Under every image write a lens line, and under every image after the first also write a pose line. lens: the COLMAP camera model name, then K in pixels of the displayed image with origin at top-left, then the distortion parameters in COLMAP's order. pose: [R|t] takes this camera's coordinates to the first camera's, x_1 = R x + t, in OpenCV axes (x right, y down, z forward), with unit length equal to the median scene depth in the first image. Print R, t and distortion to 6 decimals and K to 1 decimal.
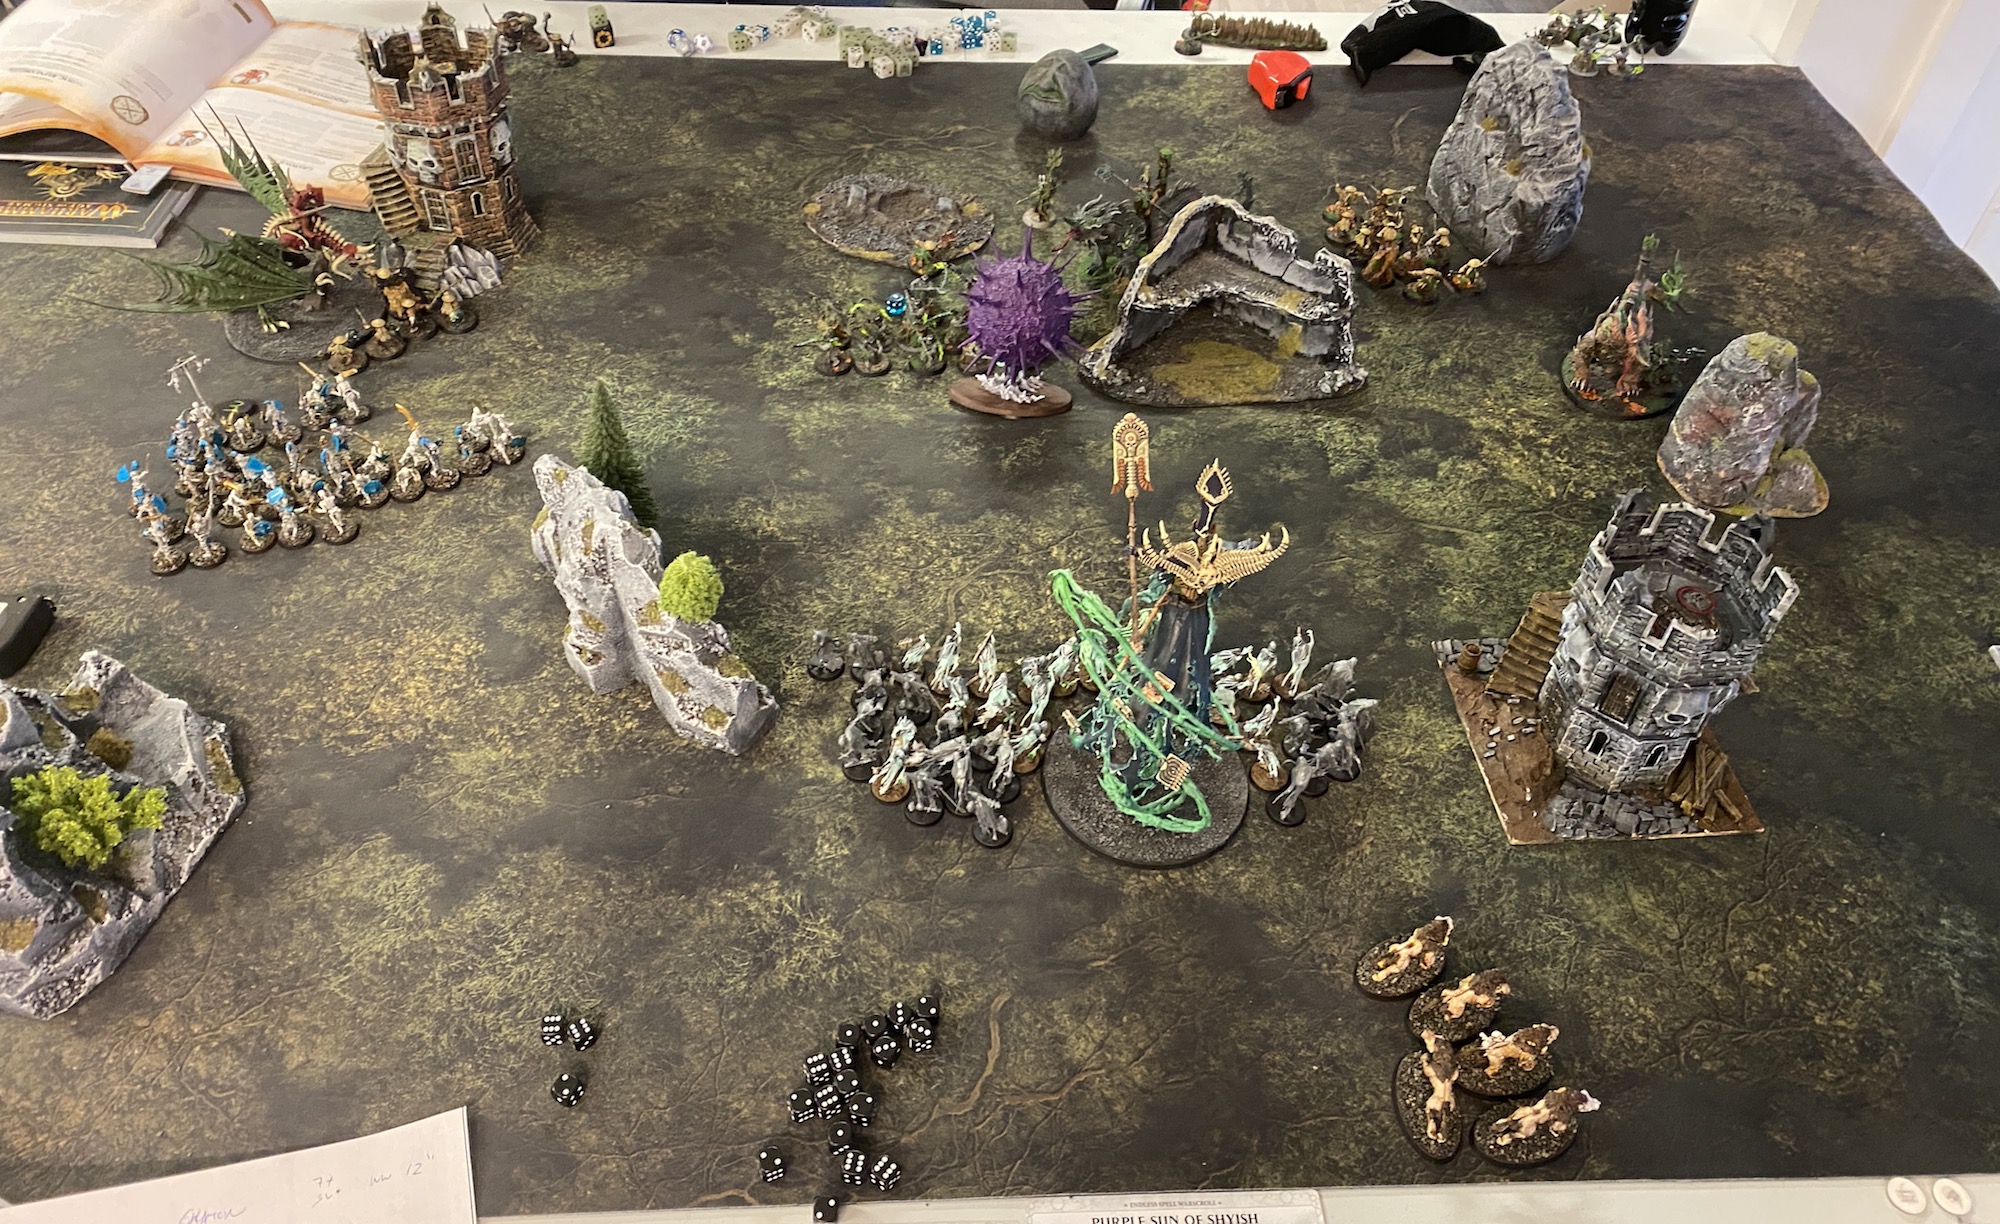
lens RADIAL K [[1490.5, 0, 992.0], [0, 1490.5, 538.8], [0, 0, 1]] dist [0.000646, 0.001666]
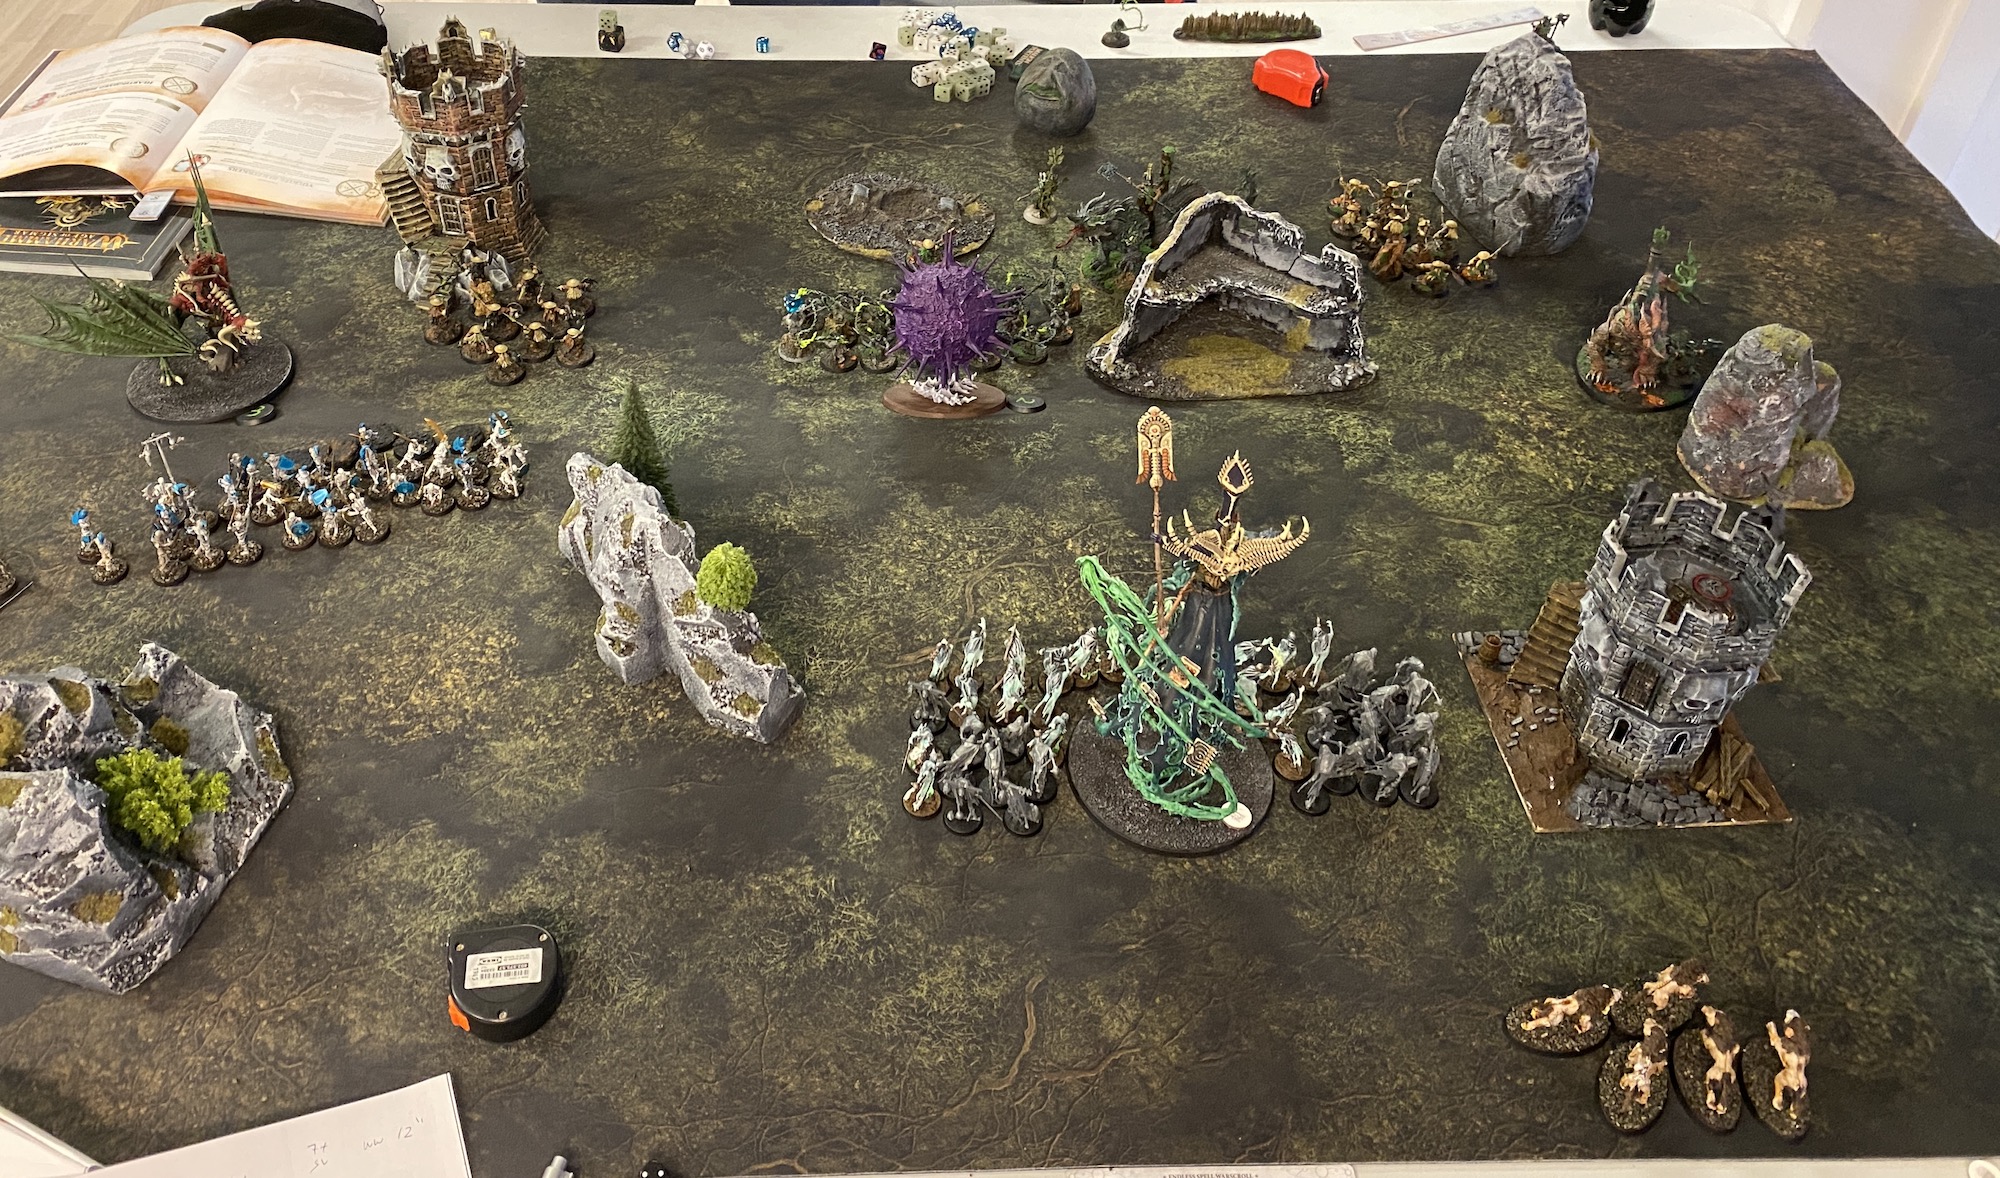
lens RADIAL K [[1651.6, 0, 914.2], [0, 1651.6, 418.3], [0, 0, 1]] dist [0.004876, -0.000902]
pose [[0.999584, -0.006721, -0.028037, -0.035488], [0.004450, 0.996764, -0.080266, 0.012943], [0.028486, 0.080108, 0.996379, -0.135083]]
